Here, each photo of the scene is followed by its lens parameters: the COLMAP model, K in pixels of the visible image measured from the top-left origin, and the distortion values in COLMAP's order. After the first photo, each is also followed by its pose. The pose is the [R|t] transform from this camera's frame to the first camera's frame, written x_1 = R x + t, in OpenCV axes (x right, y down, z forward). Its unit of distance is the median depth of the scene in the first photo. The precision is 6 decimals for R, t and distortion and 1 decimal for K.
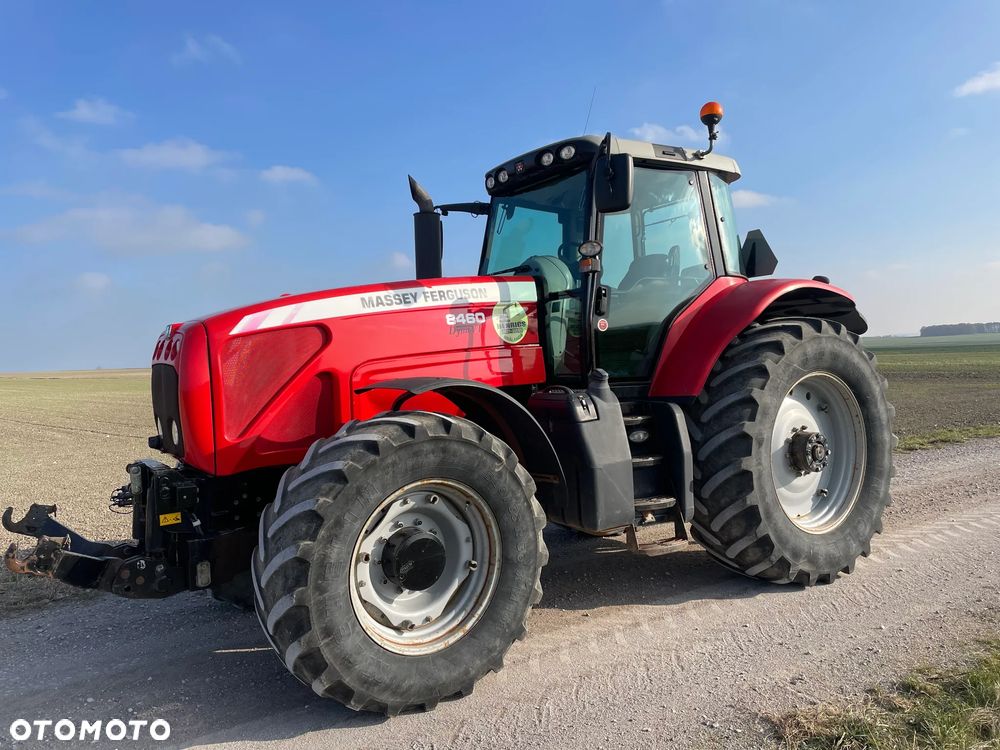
lens RADIAL K [[746.7, 0, 500.4], [0, 746.7, 367.9], [0, 0, 1]] dist [0.094648, -0.120418]
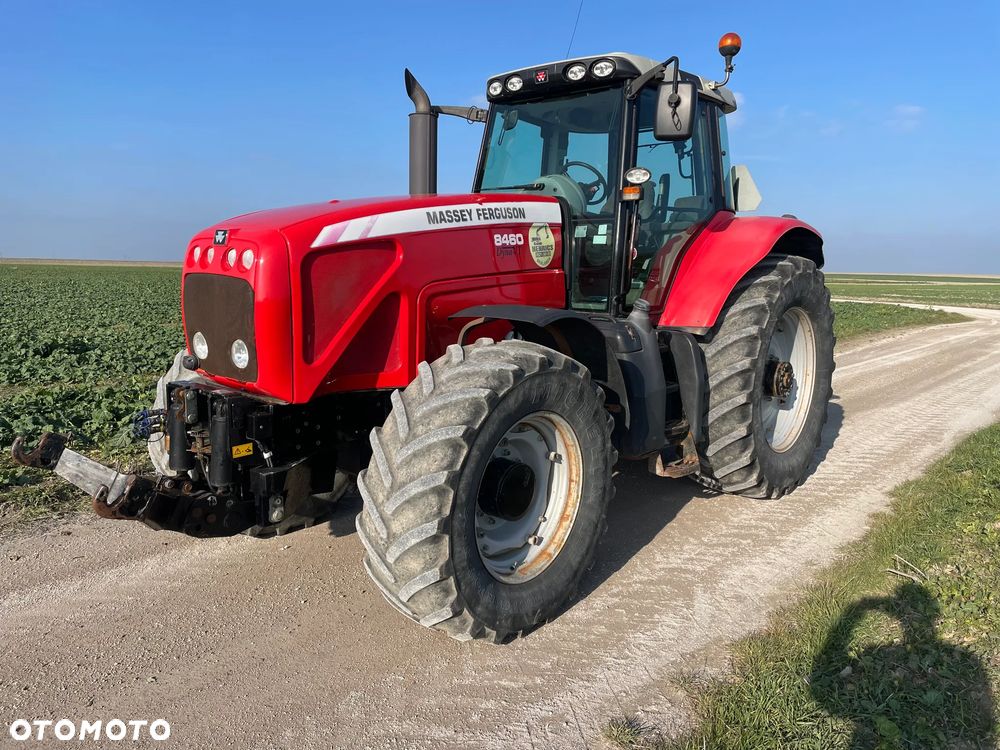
lens RADIAL K [[746.7, 0, 500.4], [0, 746.7, 367.9], [0, 0, 1]] dist [0.094648, -0.120418]
pose [[0.966374, 0.020435, 0.256329, -0.307158], [-0.052569, 0.991484, 0.119147, -0.017208], [-0.251711, -0.128615, 0.959218, 0.063105]]
